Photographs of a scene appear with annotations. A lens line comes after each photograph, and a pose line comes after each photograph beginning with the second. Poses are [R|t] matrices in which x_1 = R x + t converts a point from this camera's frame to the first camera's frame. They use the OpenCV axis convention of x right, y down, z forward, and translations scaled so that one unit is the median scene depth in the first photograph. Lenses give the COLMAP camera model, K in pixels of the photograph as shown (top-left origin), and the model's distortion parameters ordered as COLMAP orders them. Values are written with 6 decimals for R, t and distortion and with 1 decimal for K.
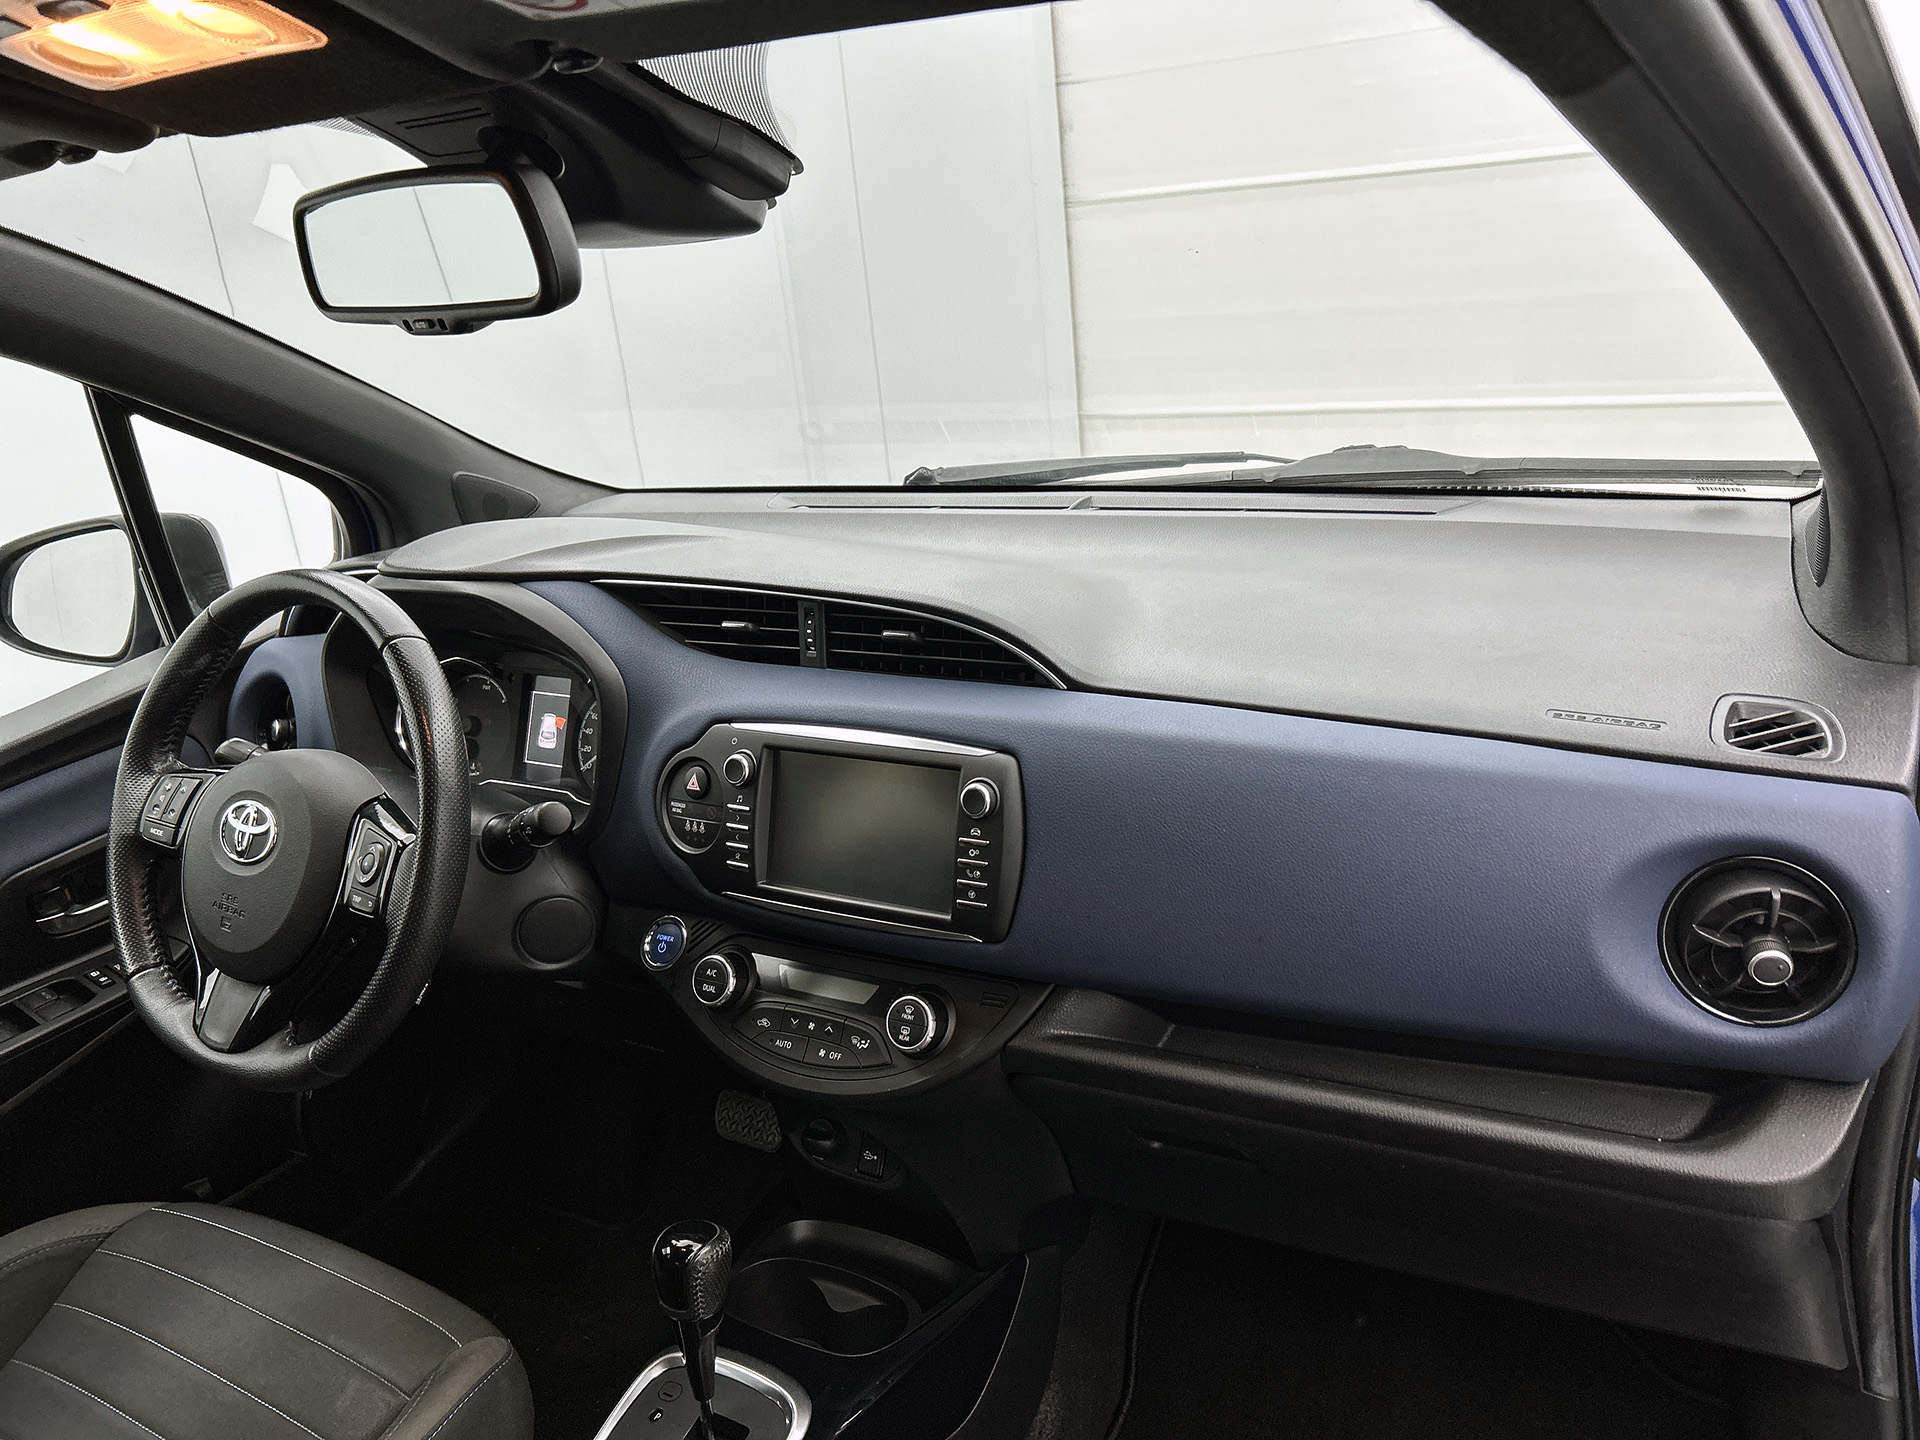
lens RADIAL K [[1468.3, 0, 949.4], [0, 1468.3, 722.2], [0, 0, 1]] dist [0.055380, -0.089471]
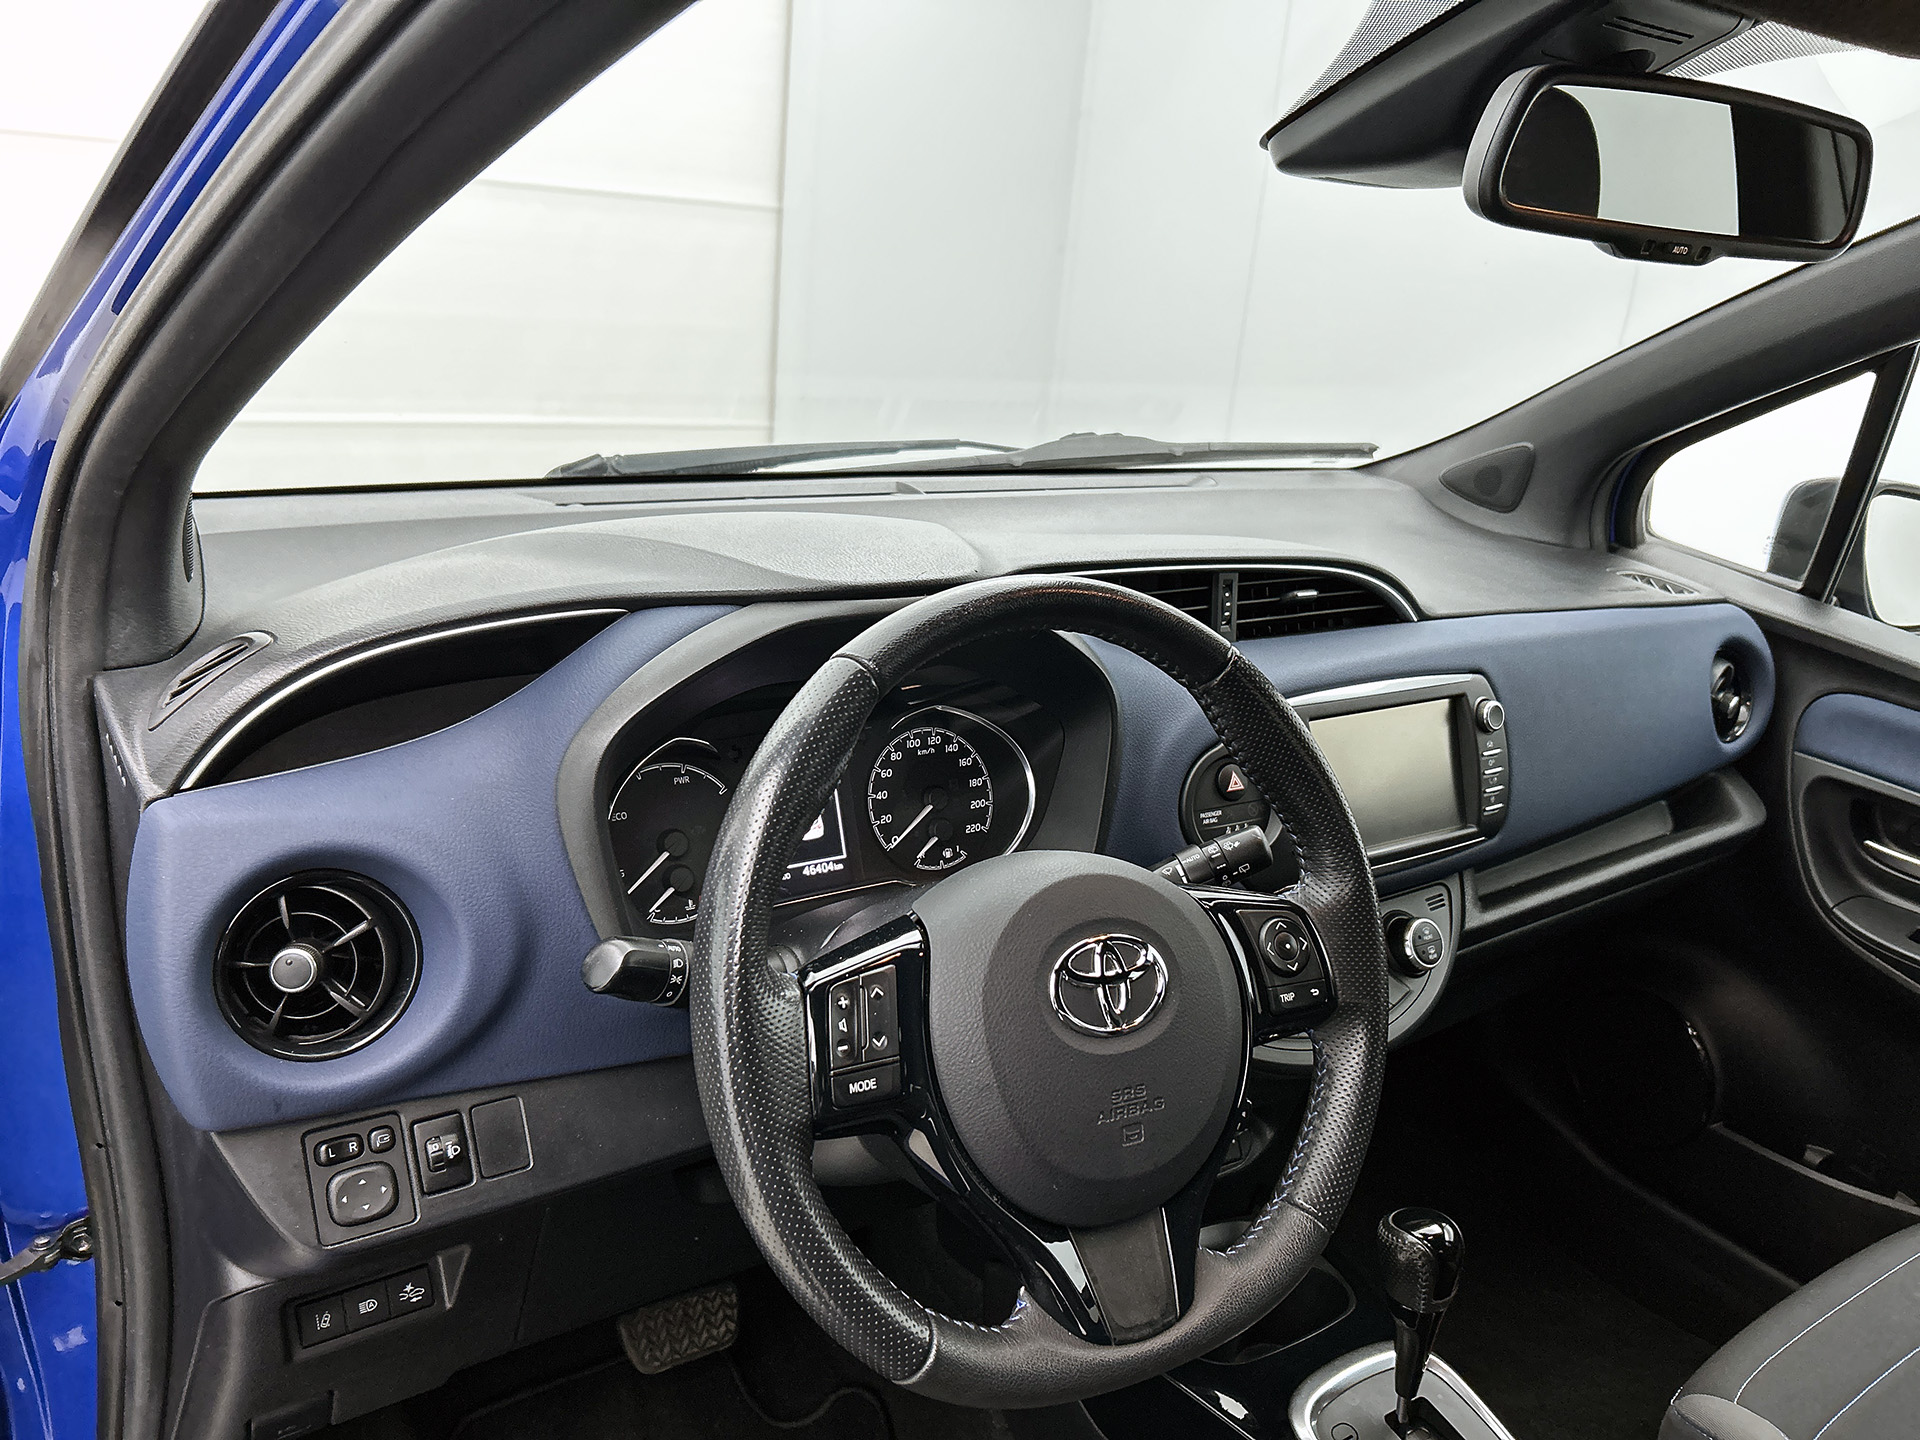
lens RADIAL K [[1468.3, 0, 976.3], [0, 1468.3, 734.4], [0, 0, 1]] dist [0.055380, -0.089471]
pose [[0.408762, -0.162954, 0.897975, -1.025231], [0.177599, 0.979323, 0.096872, -0.100926], [-0.895194, 0.119882, 0.429250, 0.749665]]
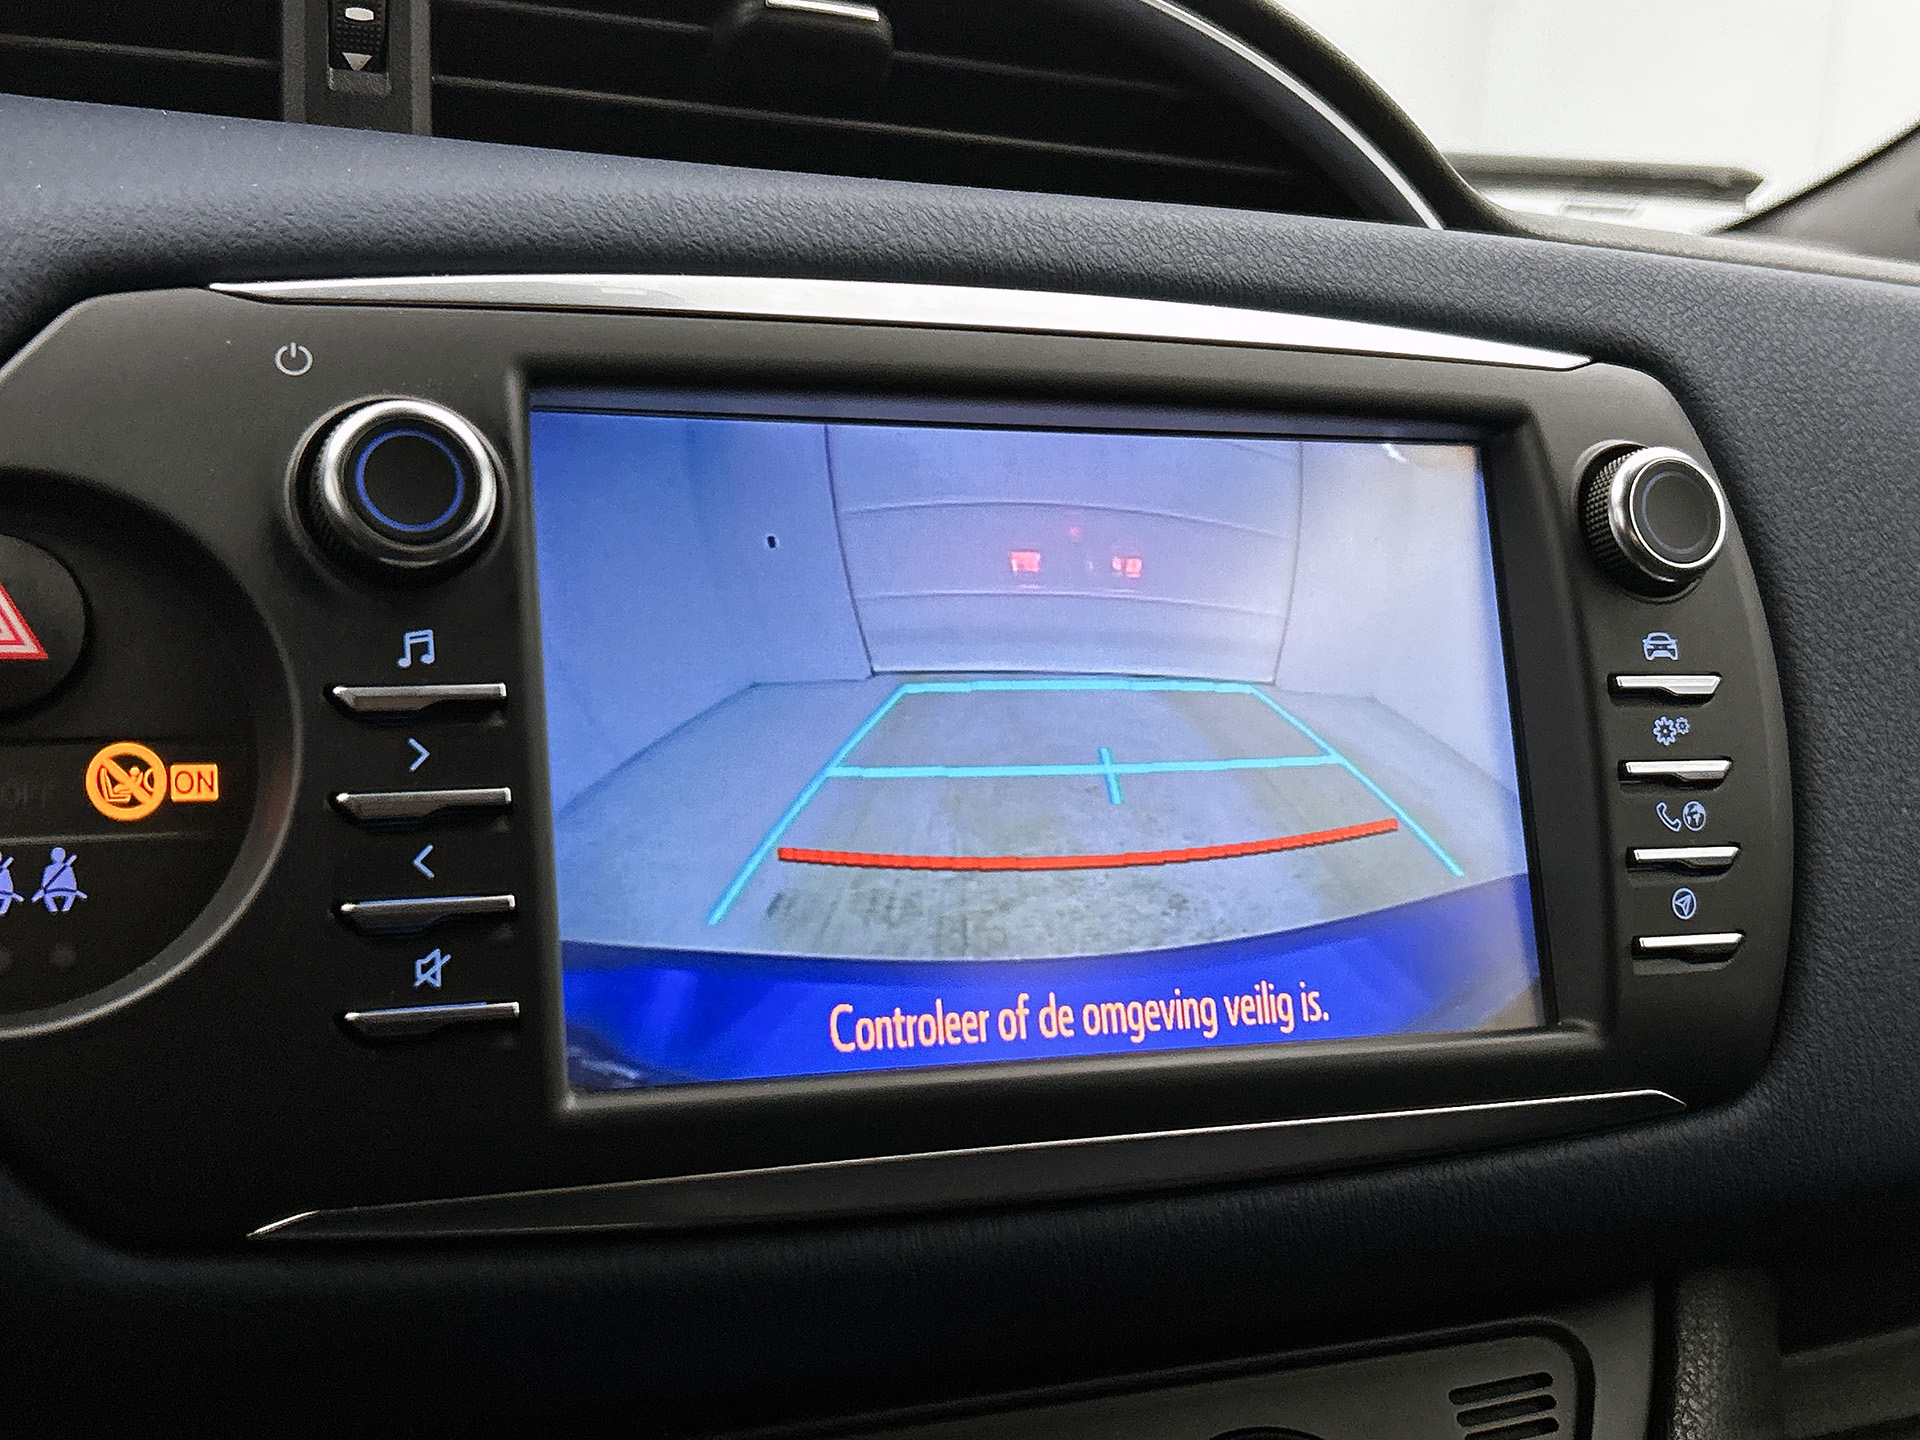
lens RADIAL K [[2489.5, 0, 973.9], [0, 2489.5, 730.2], [0, 0, 1]] dist [0.013218, 0.000000]
pose [[0.584816, 0.013353, 0.811056, -0.337366], [0.156708, 0.979169, -0.129116, 0.108112], [-0.795885, 0.202608, 0.570541, 0.743375]]
